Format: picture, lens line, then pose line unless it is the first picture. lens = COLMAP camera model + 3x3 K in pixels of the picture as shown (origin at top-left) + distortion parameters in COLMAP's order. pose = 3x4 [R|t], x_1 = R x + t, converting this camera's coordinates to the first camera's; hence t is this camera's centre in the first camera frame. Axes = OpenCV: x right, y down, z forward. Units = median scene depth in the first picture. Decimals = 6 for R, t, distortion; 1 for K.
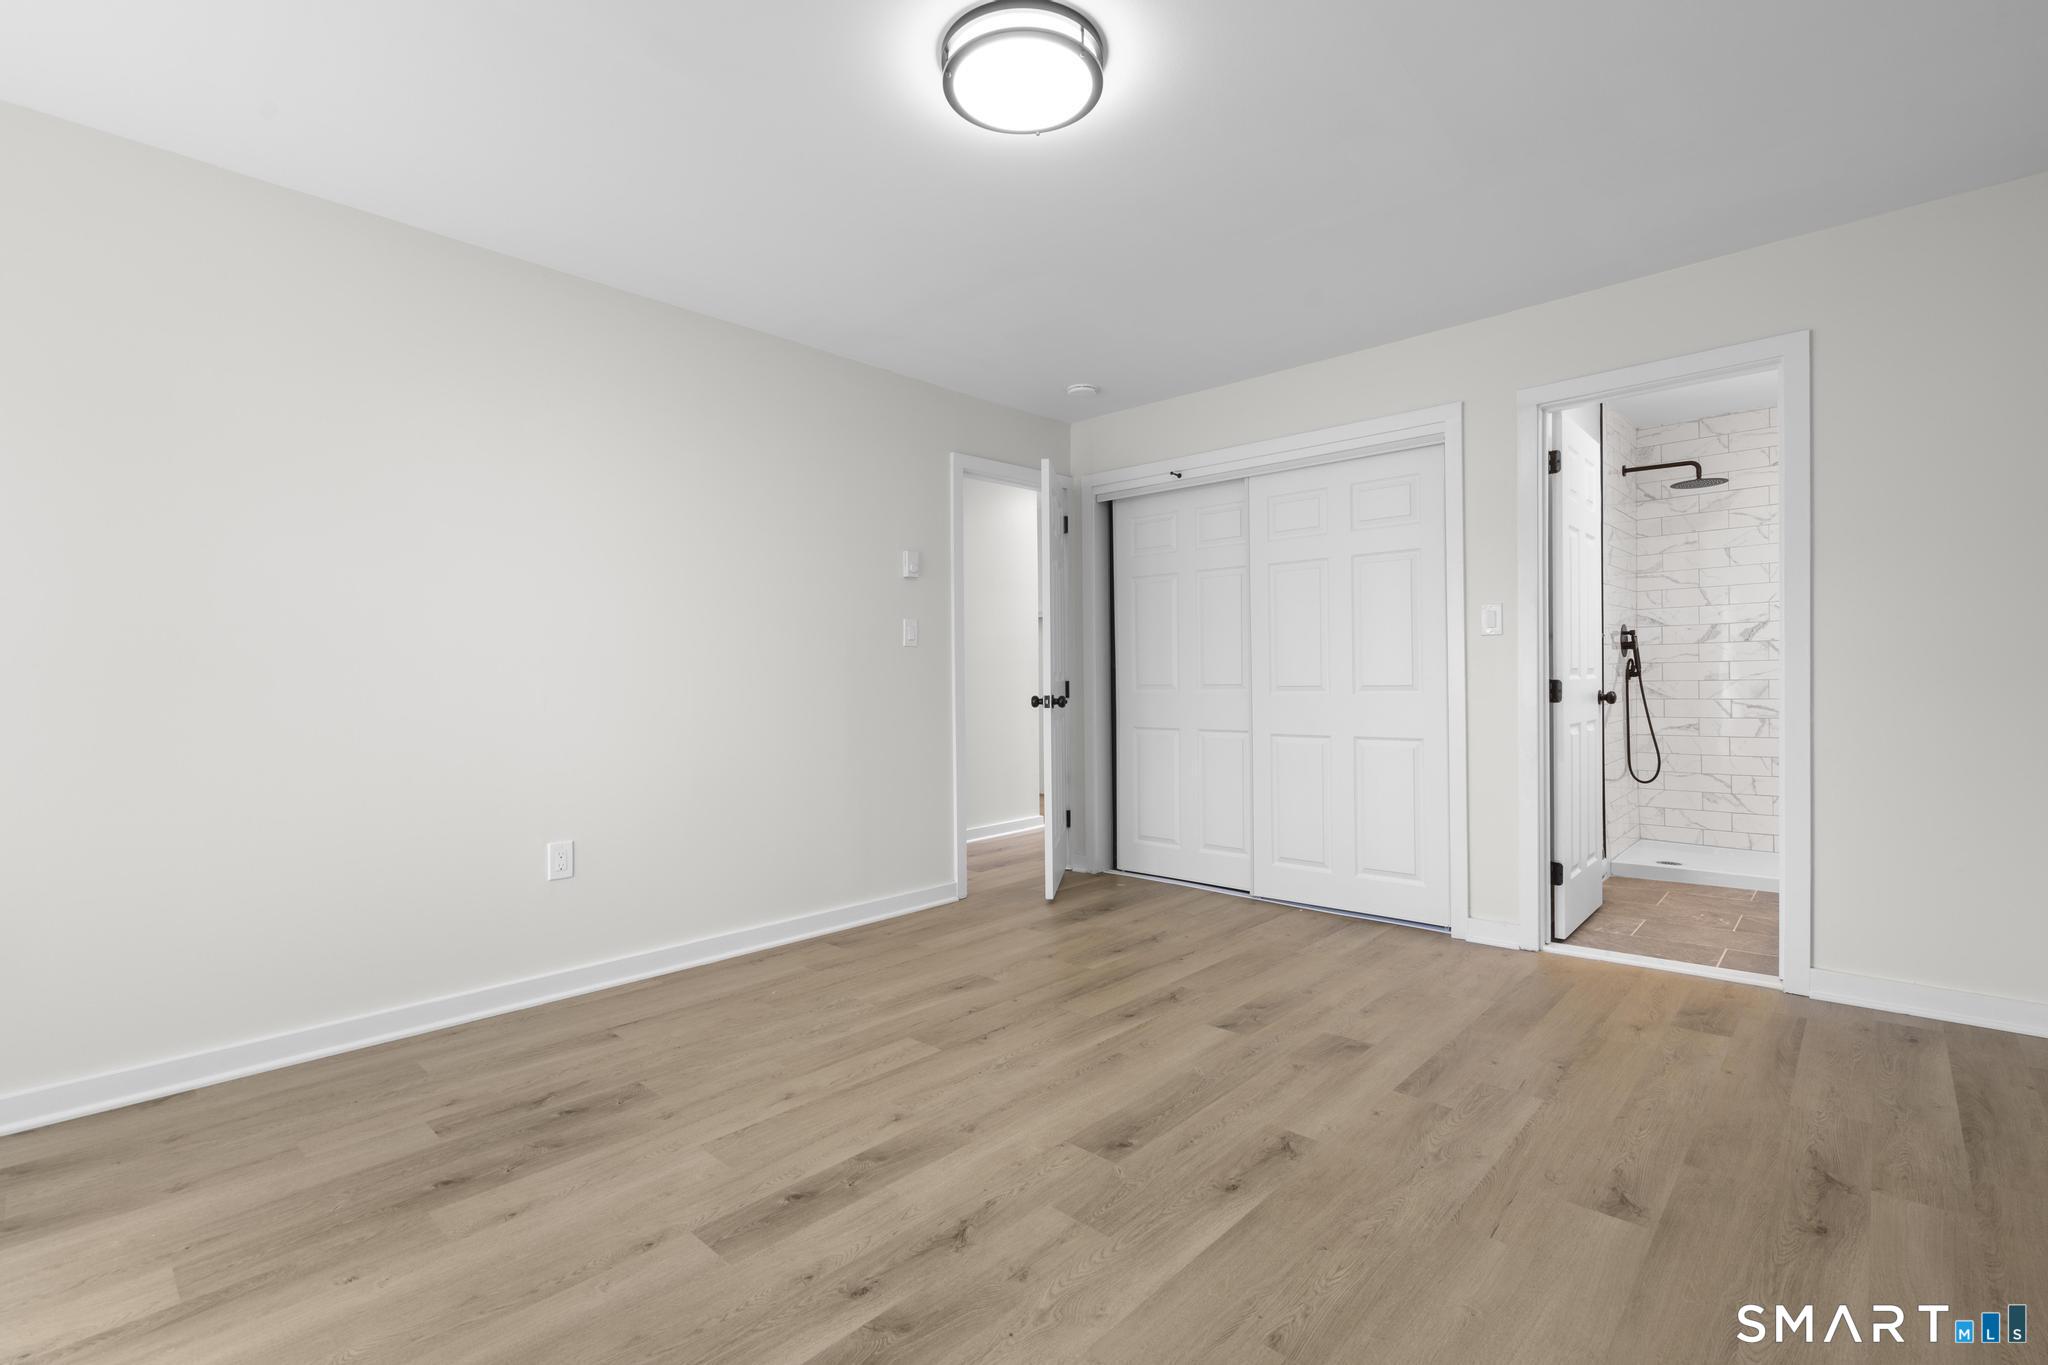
lens RADIAL K [[921.8, 0, 1033.2], [0, 921.8, 681.2], [0, 0, 1]] dist [-0.007155, 0.003293]
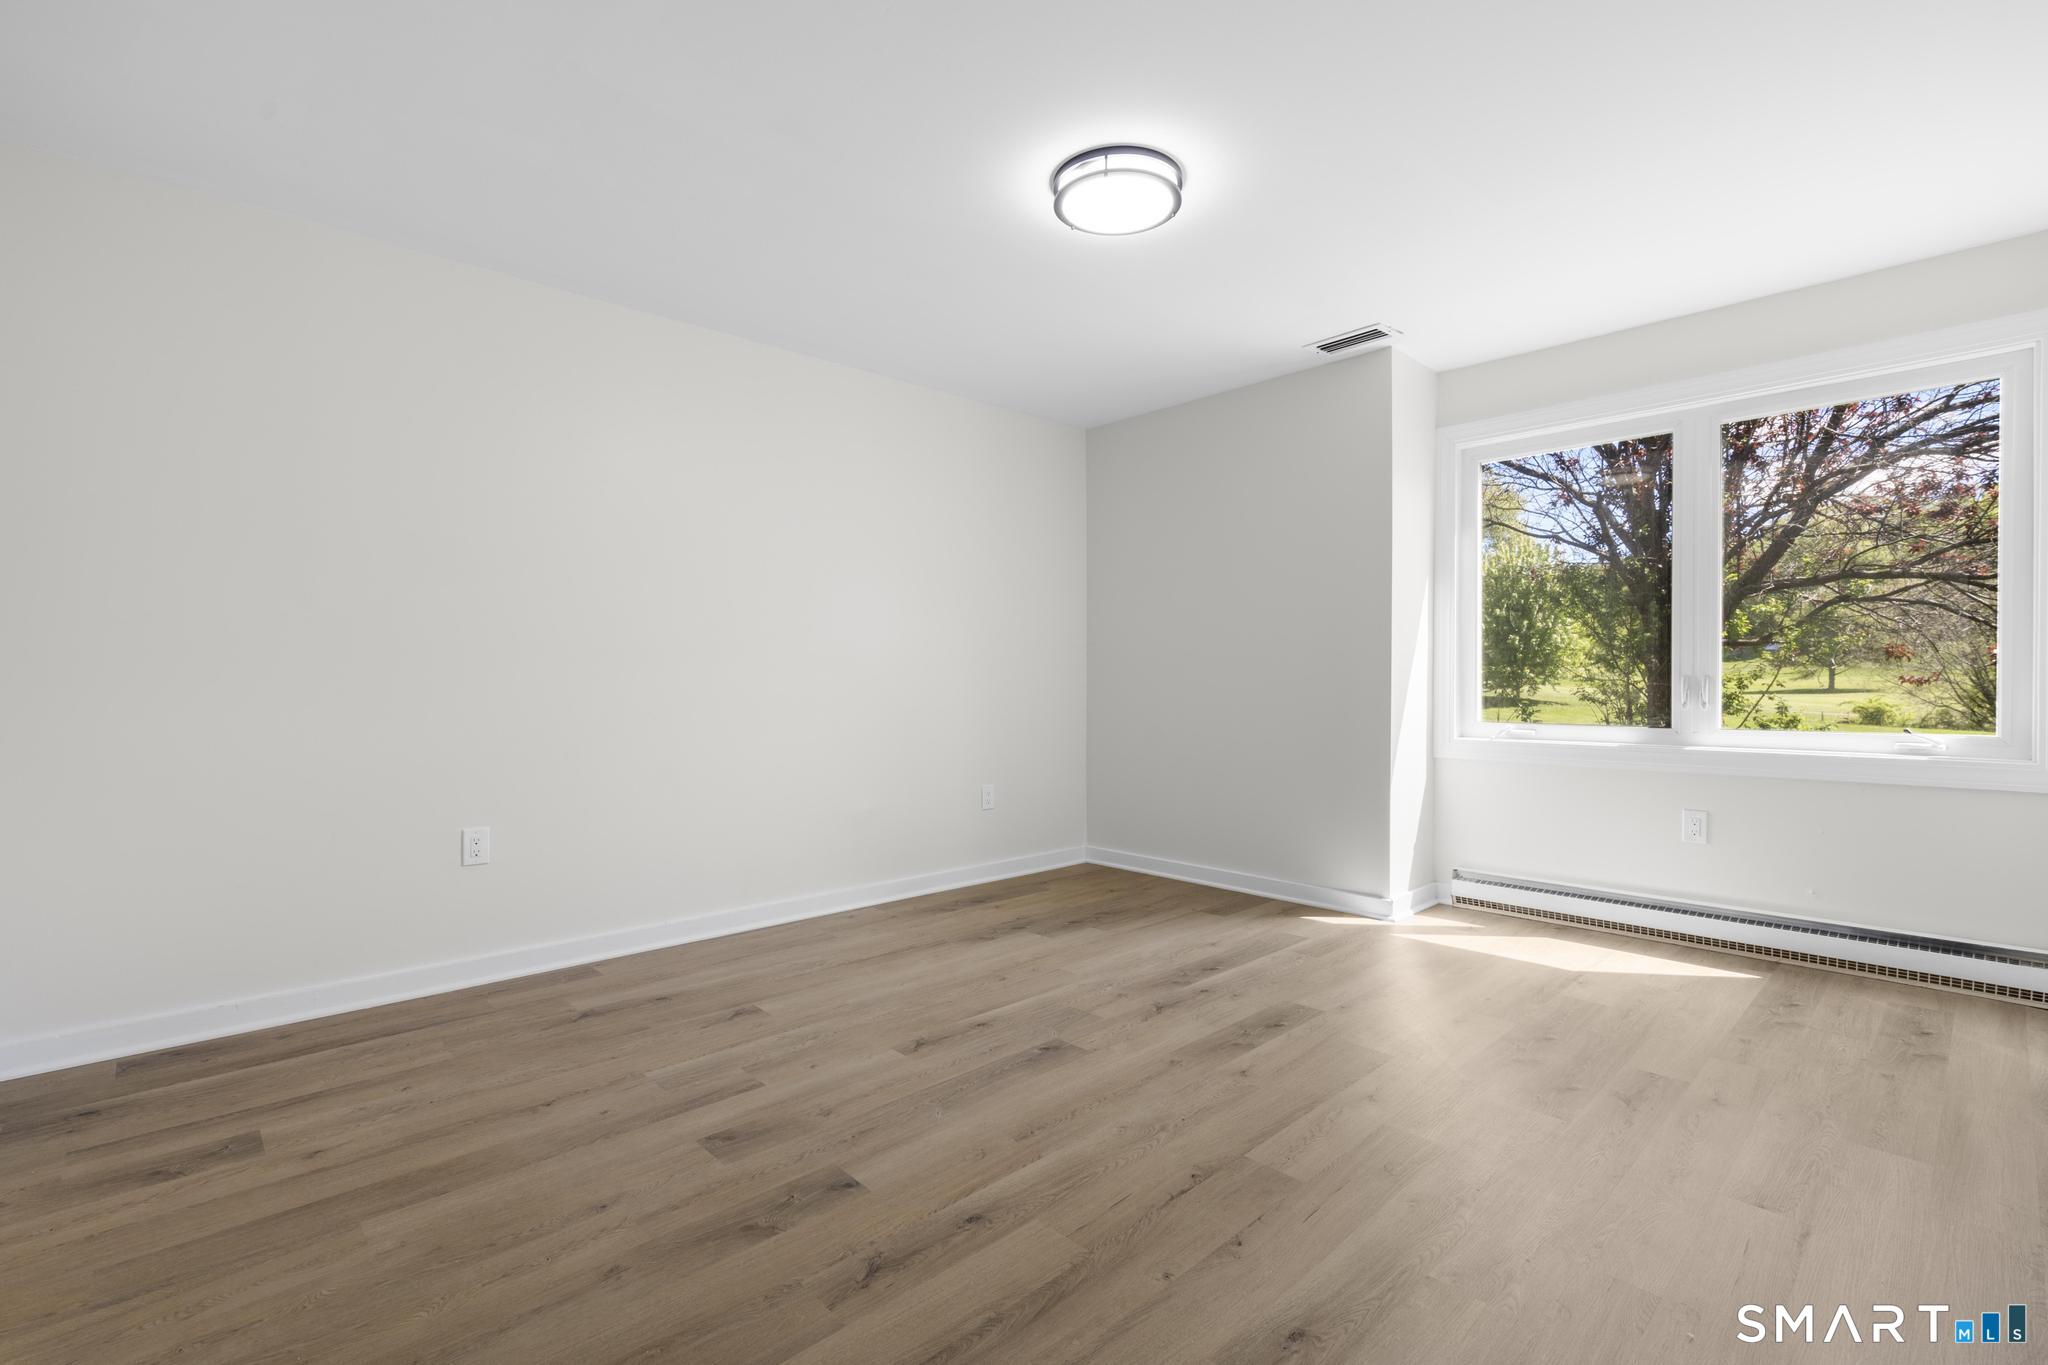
lens RADIAL K [[921.8, 0, 1033.2], [0, 921.8, 681.2], [0, 0, 1]] dist [-0.007155, 0.003293]
pose [[-0.997846, 0.012236, 0.064452, 0.026043], [0.012636, 0.999903, 0.005802, -0.003815], [-0.064375, 0.006604, -0.997904, 2.050193]]
